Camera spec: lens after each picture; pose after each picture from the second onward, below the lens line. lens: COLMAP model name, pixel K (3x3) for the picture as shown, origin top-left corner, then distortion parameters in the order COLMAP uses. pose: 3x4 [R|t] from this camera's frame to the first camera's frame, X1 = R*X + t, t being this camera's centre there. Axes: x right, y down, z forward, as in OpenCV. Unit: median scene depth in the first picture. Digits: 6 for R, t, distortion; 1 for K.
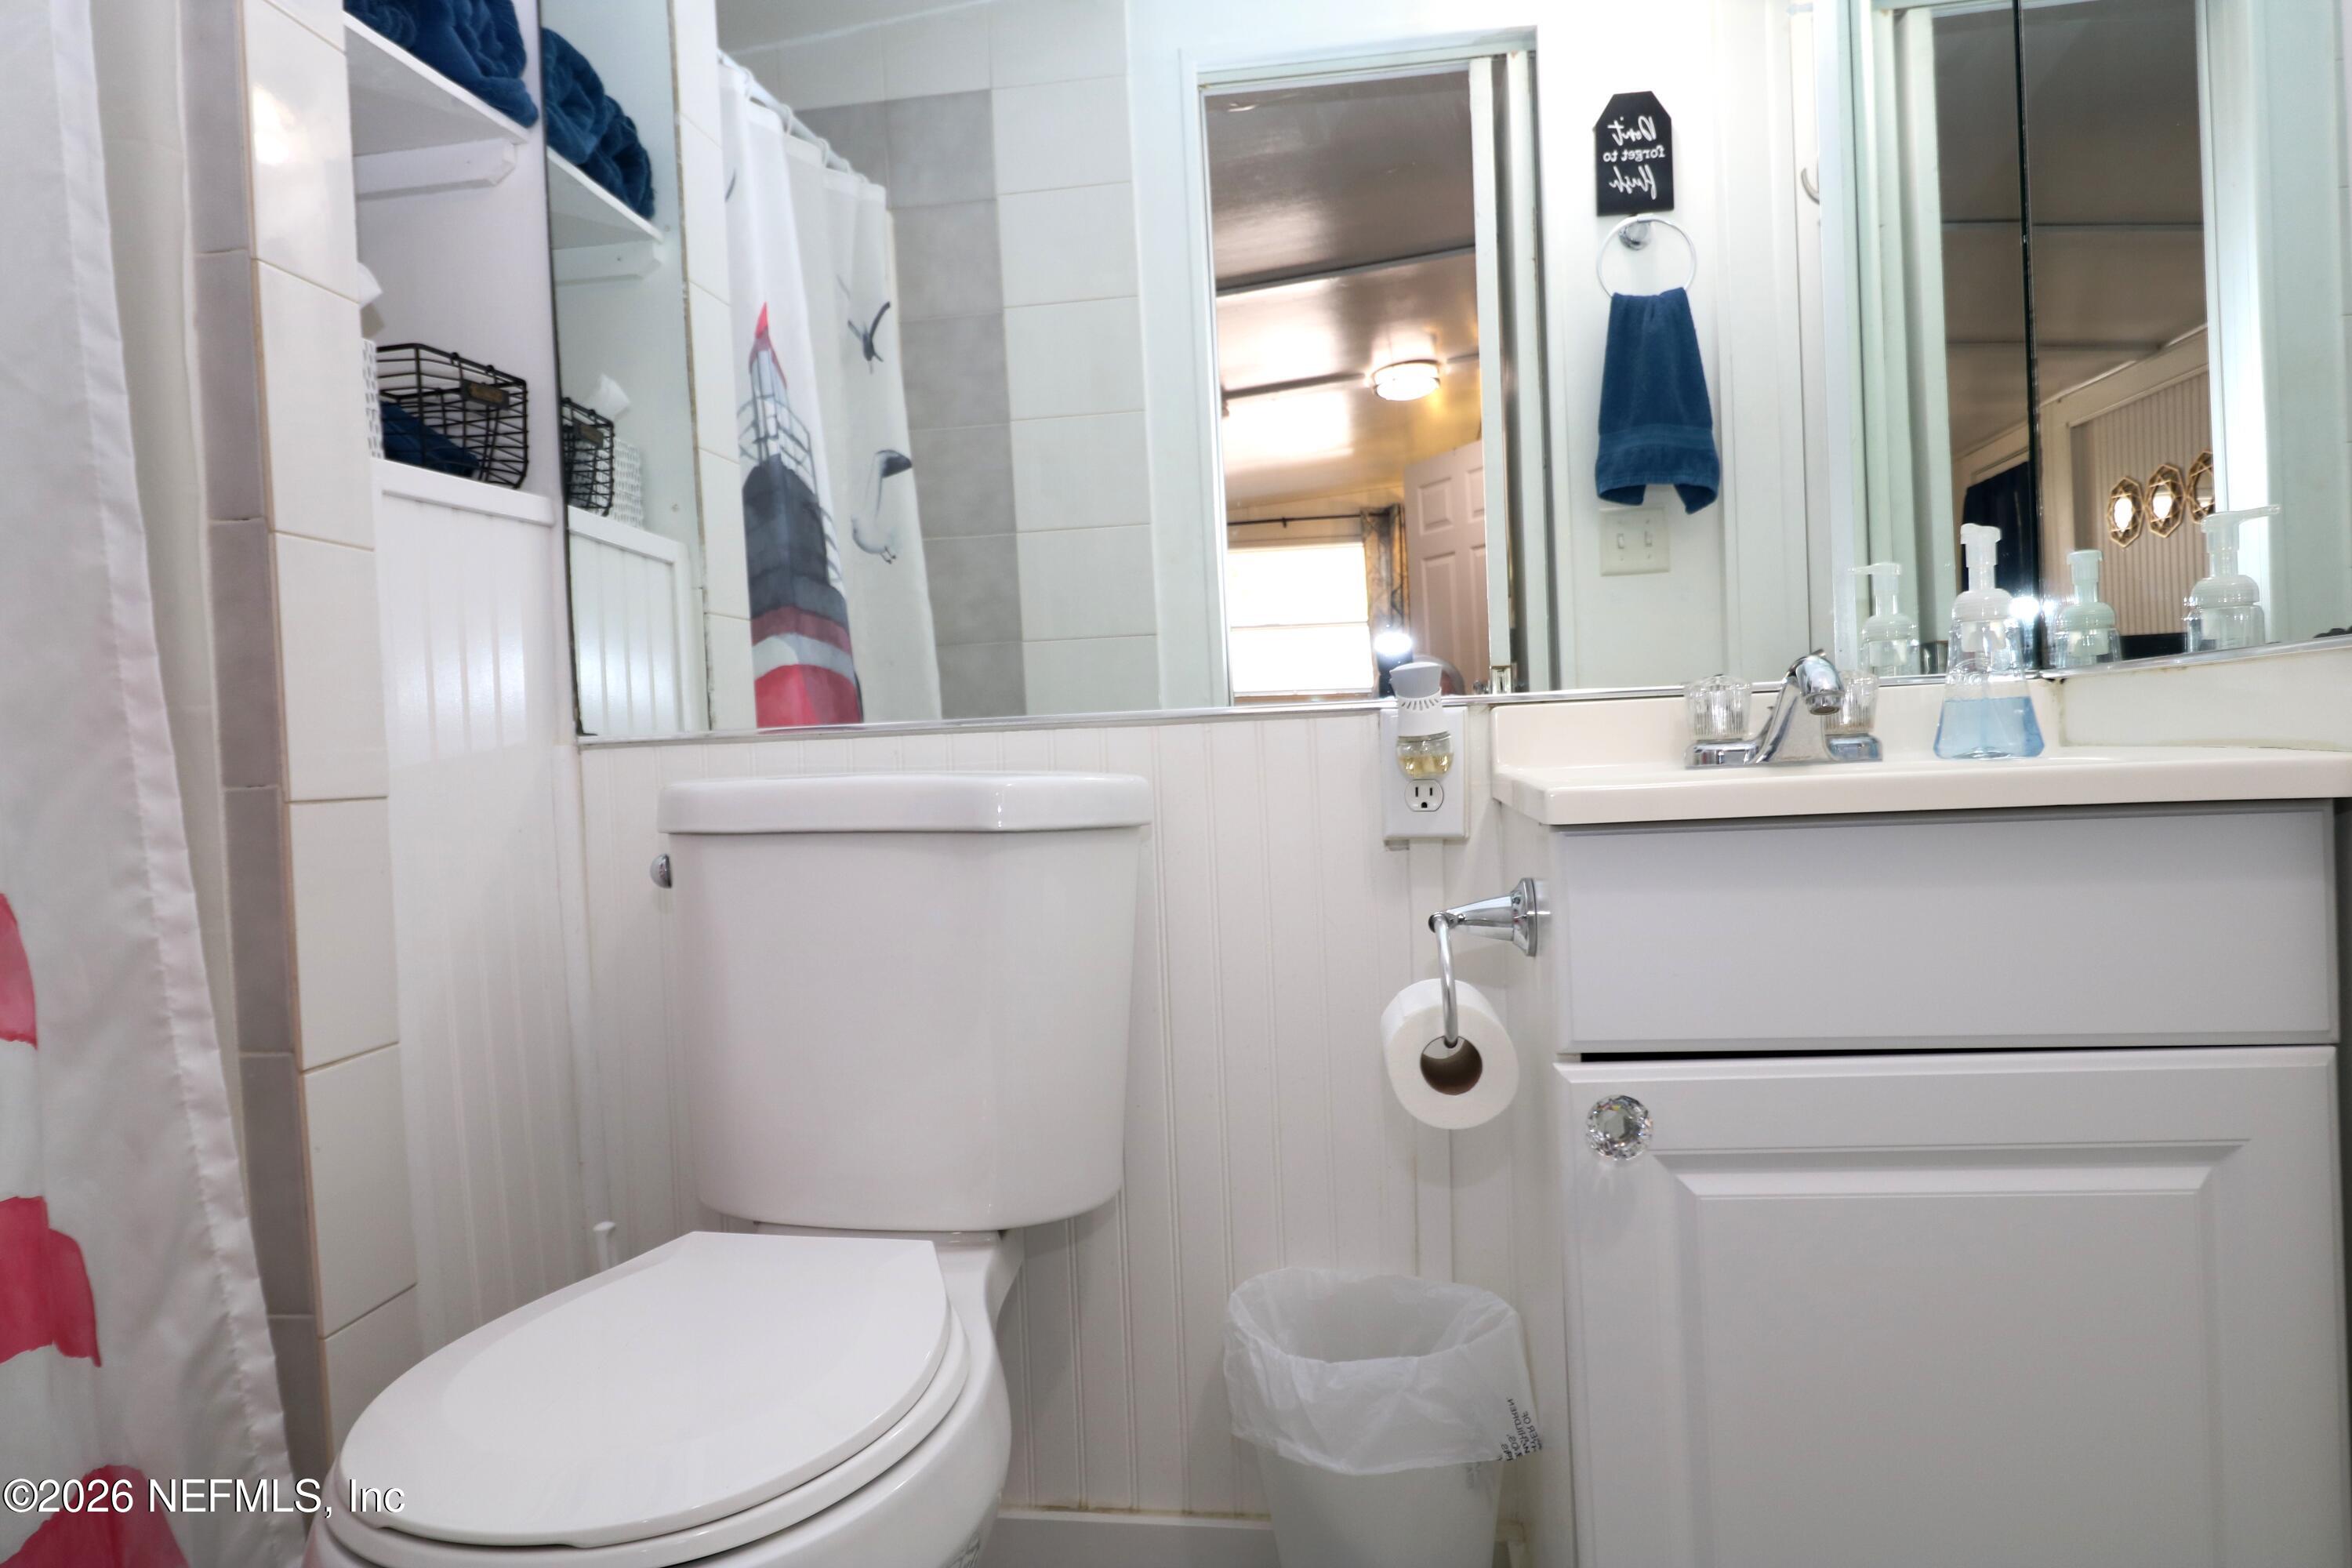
lens RADIAL K [[1493.7, 0, 1177.6], [0, 1493.7, 778.0], [0, 0, 1]] dist [0.000359, 0.000048]
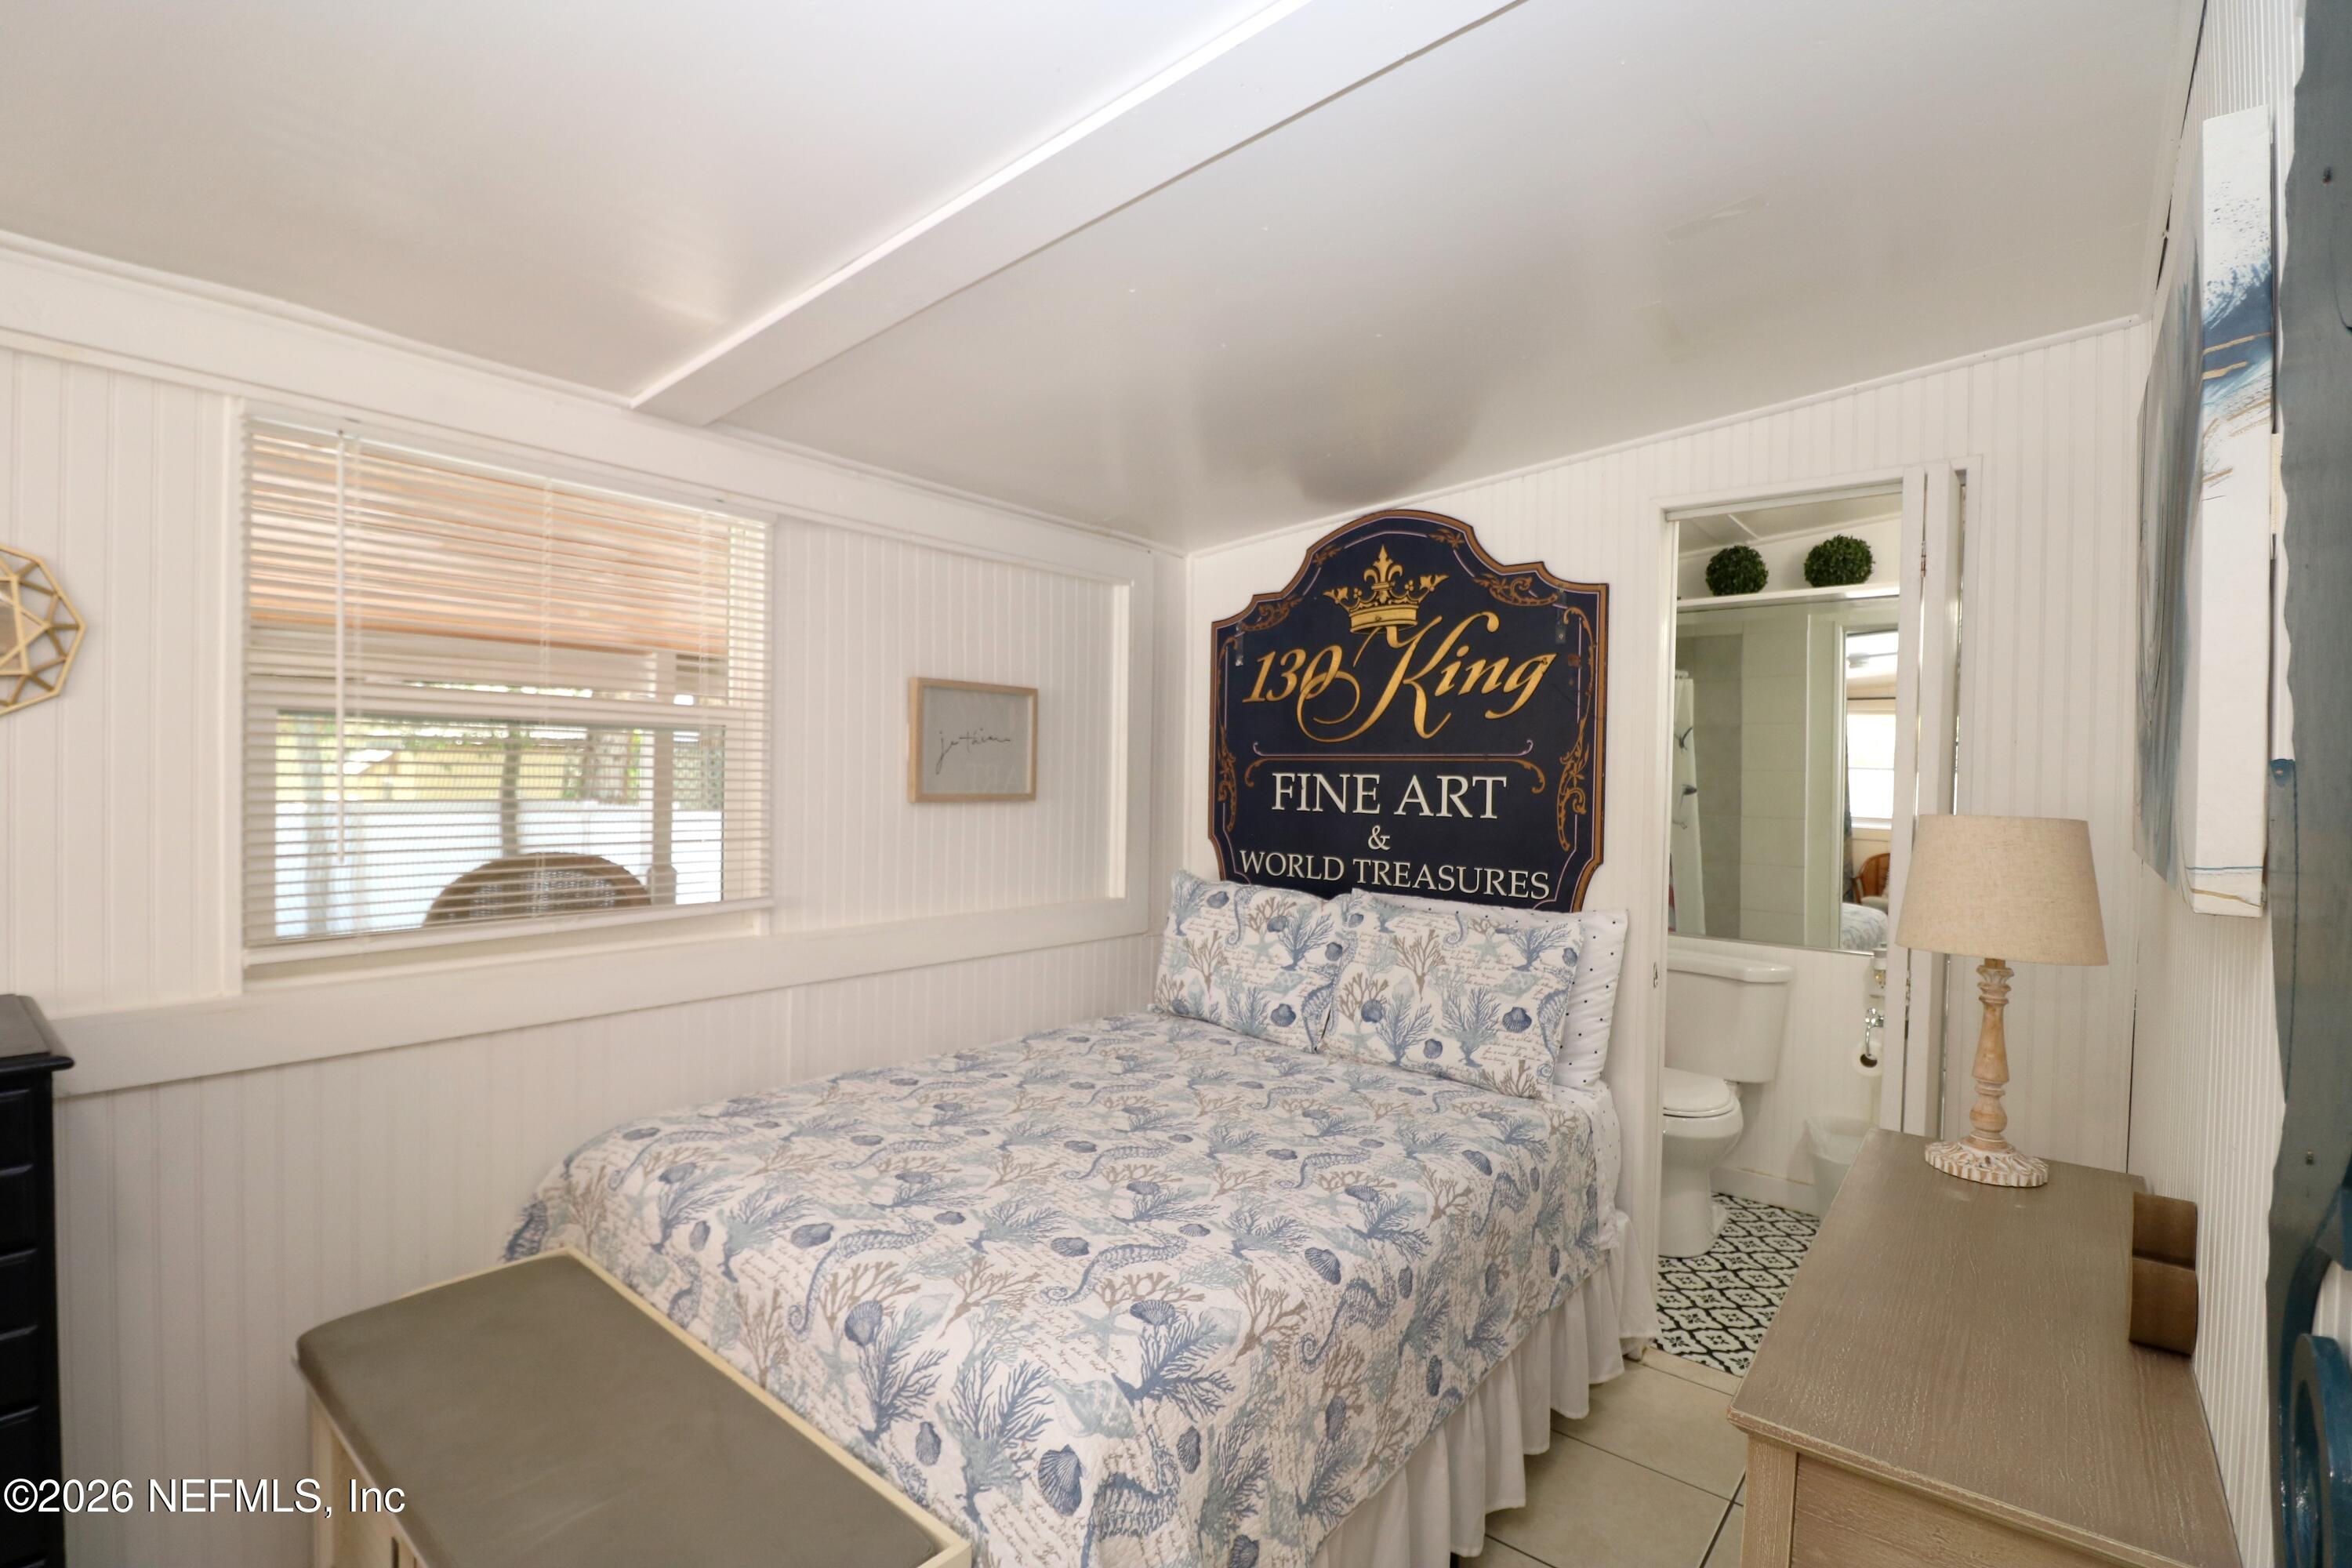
lens RADIAL K [[1093.5, 0, 1170.7], [0, 1093.5, 782.2], [0, 0, 1]] dist [-0.000648, -0.012399]
pose [[0.849425, 0.061878, -0.524069, 0.030335], [-0.066579, 0.997732, 0.009891, -0.184730], [0.523493, 0.026490, 0.851618, -1.010484]]
